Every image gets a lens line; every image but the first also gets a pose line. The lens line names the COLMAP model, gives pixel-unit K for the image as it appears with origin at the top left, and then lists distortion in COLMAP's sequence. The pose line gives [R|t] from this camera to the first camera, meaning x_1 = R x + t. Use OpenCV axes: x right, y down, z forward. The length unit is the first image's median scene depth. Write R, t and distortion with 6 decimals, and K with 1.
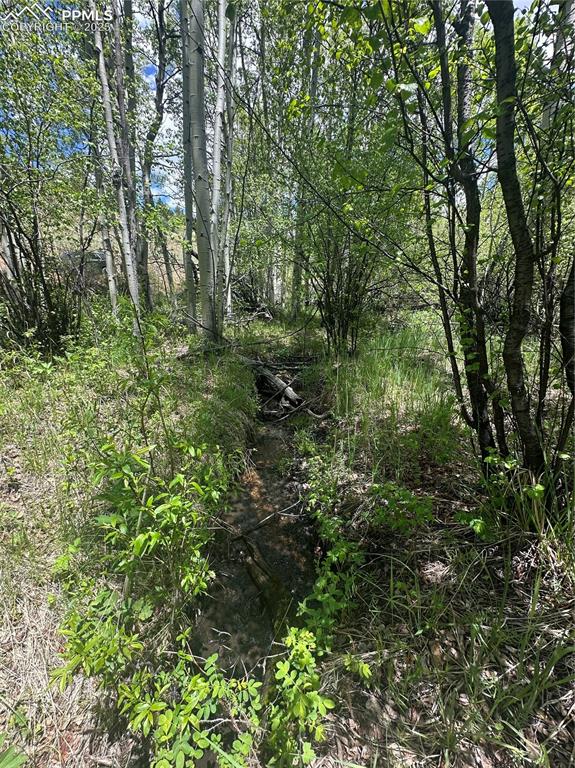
lens RADIAL K [[304.9, 0, 286.3], [0, 304.9, 383.9], [0, 0, 1]] dist [-0.007058, 0.000576]
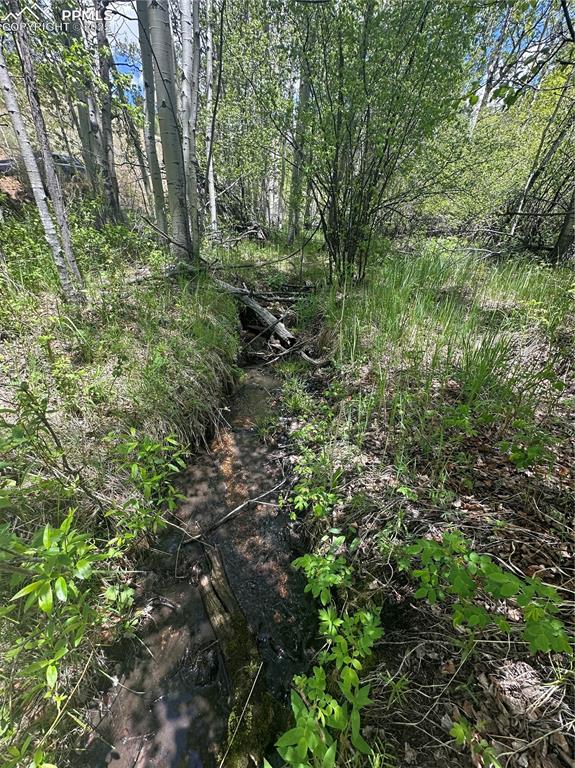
lens RADIAL K [[304.9, 0, 289.1], [0, 304.9, 385.8], [0, 0, 1]] dist [-0.007058, 0.000576]
pose [[0.999533, 0.020233, 0.022917, 0.021029], [-0.024697, 0.976242, 0.215269, -0.001544], [-0.018017, -0.215734, 0.976286, 0.206397]]
